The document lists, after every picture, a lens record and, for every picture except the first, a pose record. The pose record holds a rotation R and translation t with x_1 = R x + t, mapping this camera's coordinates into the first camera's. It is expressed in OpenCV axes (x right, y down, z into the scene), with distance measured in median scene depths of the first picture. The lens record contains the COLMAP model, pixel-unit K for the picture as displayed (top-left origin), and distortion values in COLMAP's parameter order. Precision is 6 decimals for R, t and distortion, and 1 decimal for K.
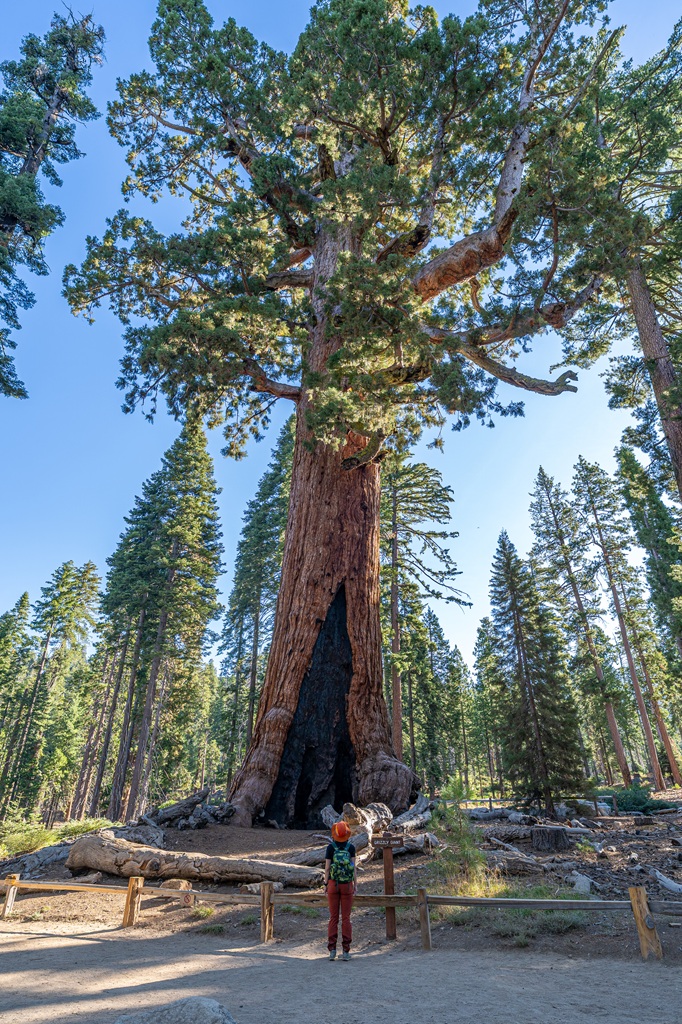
lens RADIAL K [[546.3, 0, 340.8], [0, 546.3, 531.0], [0, 0, 1]] dist [-0.003120, 0.001709]
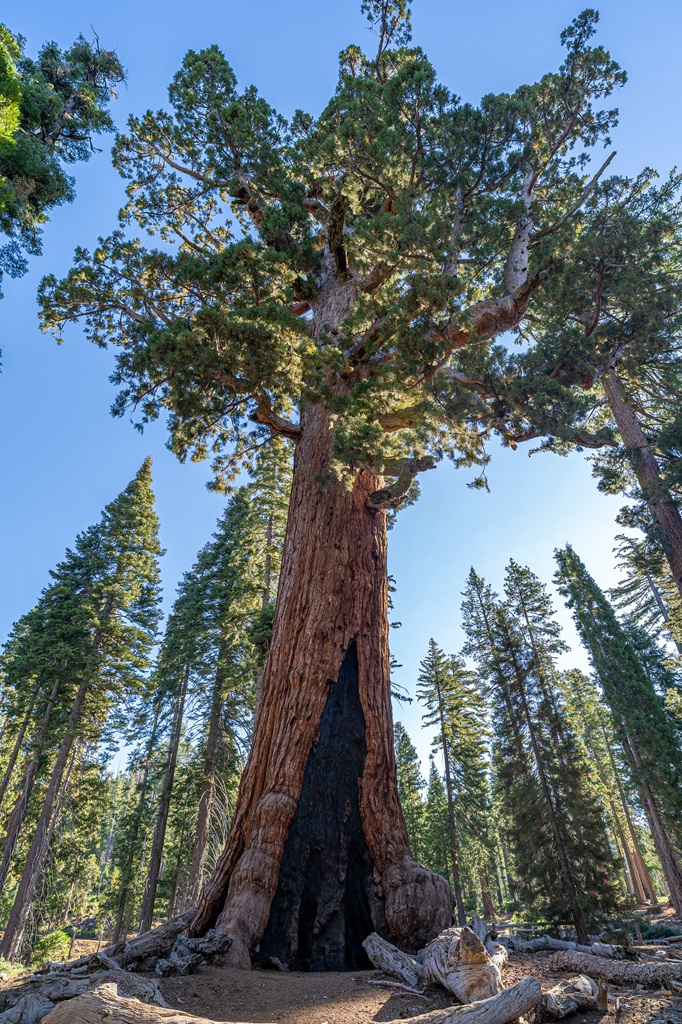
lens RADIAL K [[546.3, 0, 340.8], [0, 546.3, 531.0], [0, 0, 1]] dist [-0.003120, 0.001709]
pose [[0.986139, 0.092237, 0.137923, -0.110553], [-0.067059, 0.981892, -0.177177, 0.061157], [-0.151768, 0.165472, 0.974467, 0.118579]]
